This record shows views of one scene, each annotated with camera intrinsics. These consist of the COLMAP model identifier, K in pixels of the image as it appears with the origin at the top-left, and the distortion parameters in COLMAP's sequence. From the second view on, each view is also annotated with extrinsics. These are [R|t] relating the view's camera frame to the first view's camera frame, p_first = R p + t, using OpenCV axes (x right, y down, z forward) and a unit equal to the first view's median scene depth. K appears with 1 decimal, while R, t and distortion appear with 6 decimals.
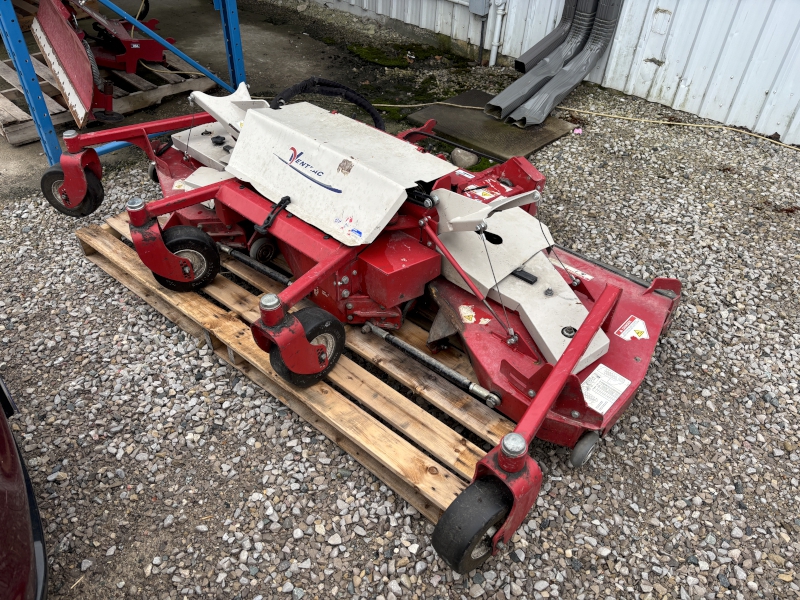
lens RADIAL K [[622.0, 0, 400.0], [0, 622.0, 300.0], [0, 0, 1]] dist [0.004382, 0.000242]
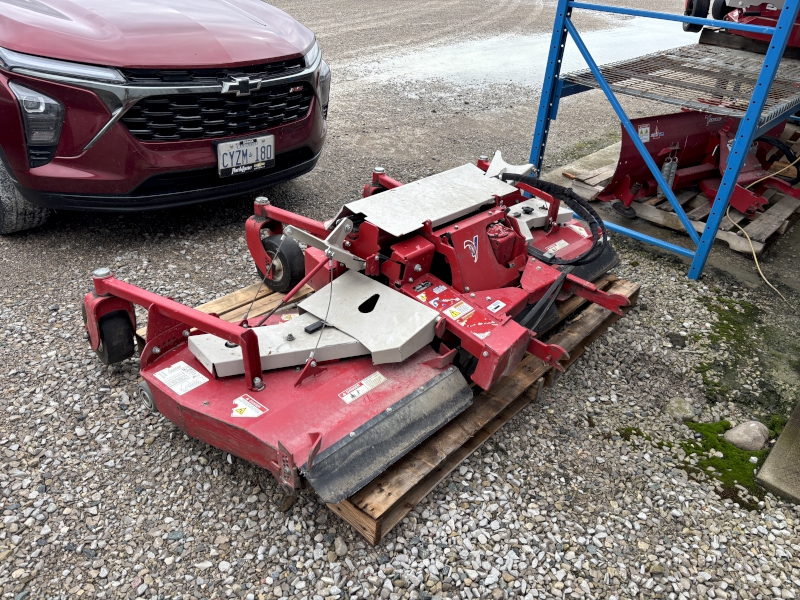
lens RADIAL K [[612.3, 0, 400.0], [0, 612.3, 300.0], [0, 0, 1]] dist [-0.004625, -0.010069]
pose [[0.033431, 0.485289, -0.873714, 0.927885], [-0.697025, 0.637834, 0.327604, -0.427911], [0.716267, 0.598048, 0.359582, 0.635169]]
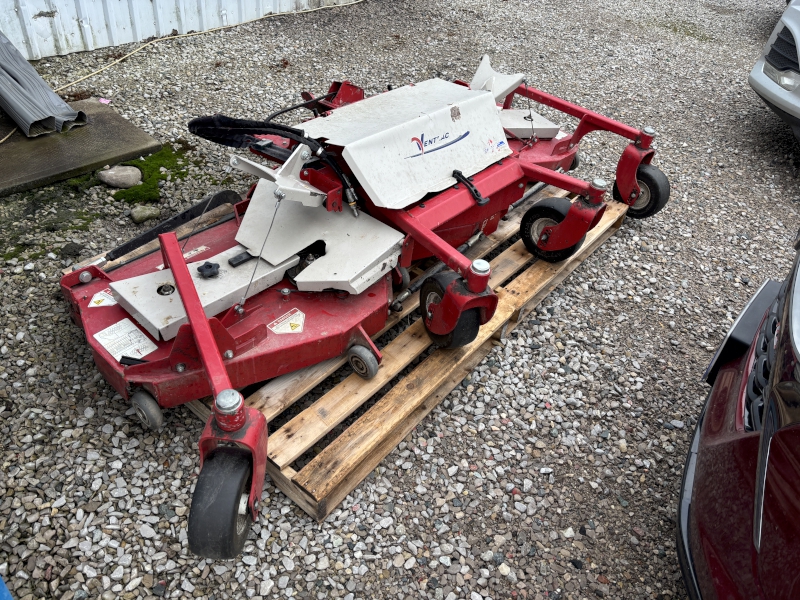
lens RADIAL K [[612.3, 0, 400.0], [0, 612.3, 300.0], [0, 0, 1]] dist [-0.004625, -0.010069]
pose [[-0.034528, -0.660872, 0.749704, -1.099245], [0.552068, 0.612700, 0.565527, -0.671959], [-0.833084, 0.433414, 0.343691, 0.855221]]
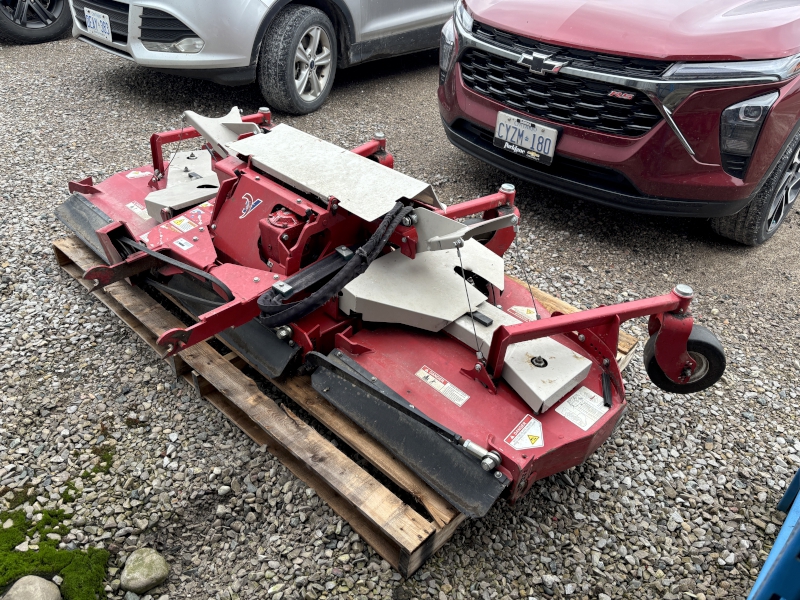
lens RADIAL K [[612.3, 0, 400.0], [0, 612.3, 300.0], [0, 0, 1]] dist [-0.004625, -0.010069]
pose [[-0.997028, -0.072157, -0.026988, -0.323999], [-0.046059, 0.277516, 0.959616, -1.157045], [-0.061754, 0.958007, -0.280015, 1.493579]]
